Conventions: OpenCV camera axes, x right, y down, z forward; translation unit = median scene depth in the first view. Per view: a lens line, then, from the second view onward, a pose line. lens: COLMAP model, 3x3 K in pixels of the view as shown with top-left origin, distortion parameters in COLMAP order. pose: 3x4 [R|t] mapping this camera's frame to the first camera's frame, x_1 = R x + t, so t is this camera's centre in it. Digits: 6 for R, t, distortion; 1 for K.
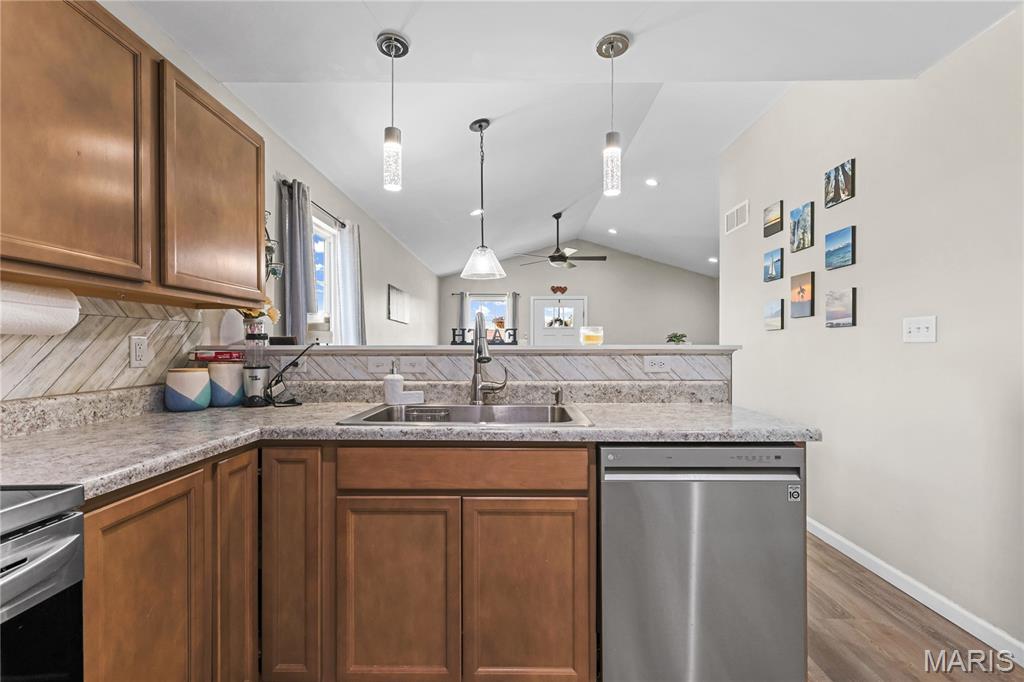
lens RADIAL K [[445.6, 0, 512.5], [0, 445.6, 348.2], [0, 0, 1]] dist [0.003224, 0.000957]
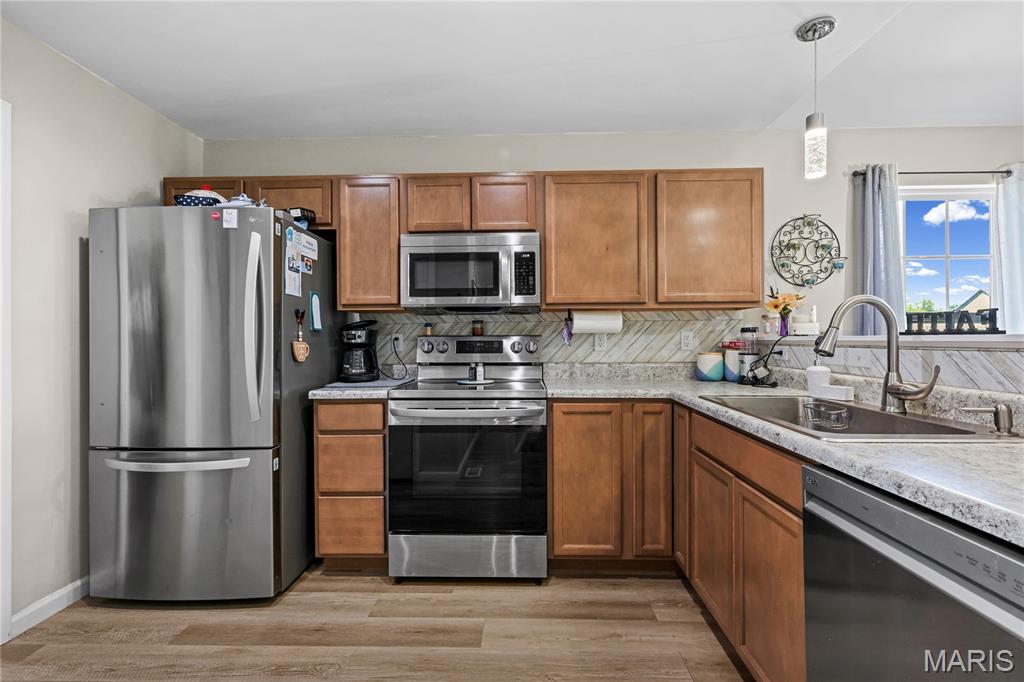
lens RADIAL K [[445.6, 0, 513.3], [0, 445.6, 339.2], [0, 0, 1]] dist [0.003224, 0.000957]
pose [[-0.018505, 0.001253, -0.999828, 0.682618], [0.000591, 0.999999, 0.001243, -0.001217], [0.999829, -0.000567, -0.018506, 0.337127]]
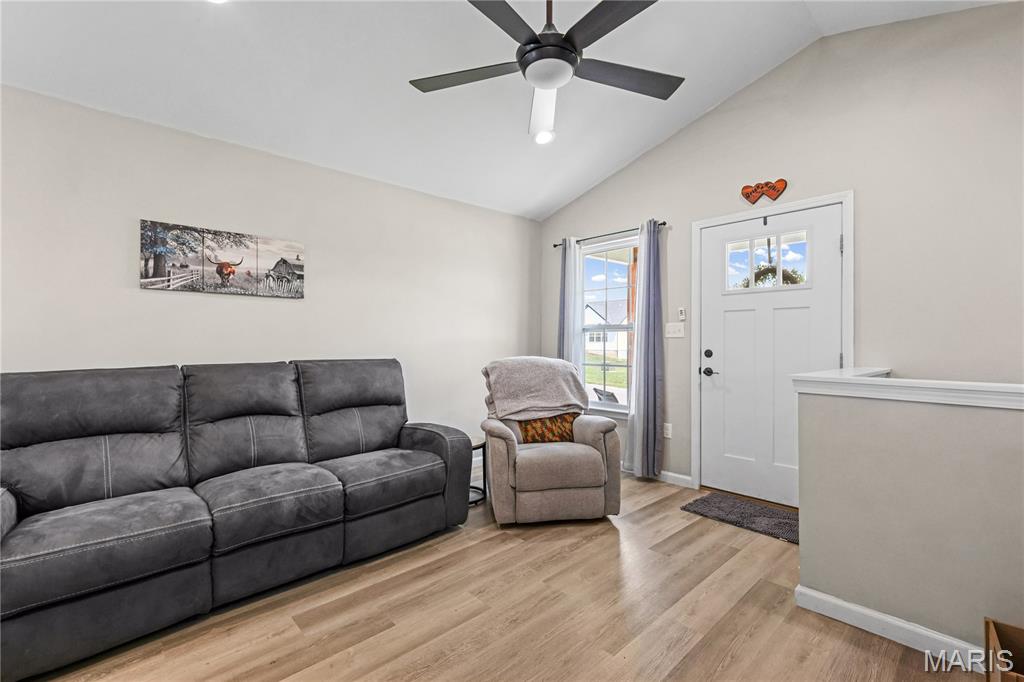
lens RADIAL K [[445.6, 0, 511.9], [0, 445.6, 342.2], [0, 0, 1]] dist [0.003224, 0.000957]
pose [[0.686348, 0.000675, -0.727273, 0.978229], [0.001662, 0.999996, 0.002496, -0.008893], [0.727271, -0.002922, 0.686344, 2.394758]]
